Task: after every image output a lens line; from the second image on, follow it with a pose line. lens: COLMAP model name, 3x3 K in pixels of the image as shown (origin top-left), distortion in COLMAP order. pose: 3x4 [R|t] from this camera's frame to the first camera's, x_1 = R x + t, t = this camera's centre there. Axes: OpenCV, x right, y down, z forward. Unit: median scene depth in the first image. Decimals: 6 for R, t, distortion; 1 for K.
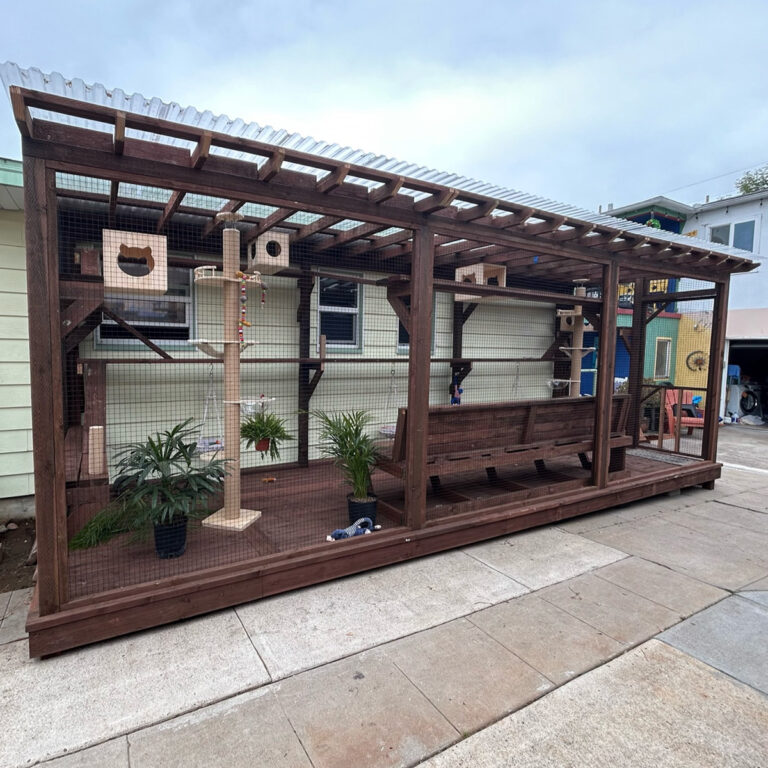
lens RADIAL K [[435.8, 0, 308.9], [0, 435.8, 376.7], [0, 0, 1]] dist [-0.005488, 0.003506]
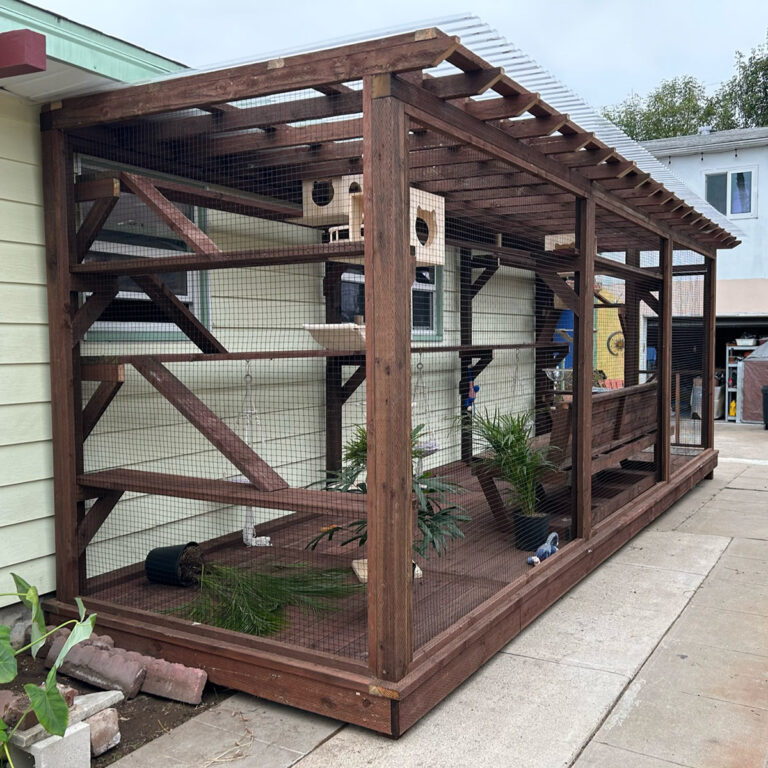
lens RADIAL K [[800.7, 0, 384.0], [0, 800.7, 384.0], [0, 0, 1]] dist [0.039313, -0.024392]
pose [[0.844989, -0.047039, 0.532711, -0.783314], [0.048083, 0.998772, 0.011924, 0.000422], [-0.532617, 0.015538, 0.846213, -0.122624]]
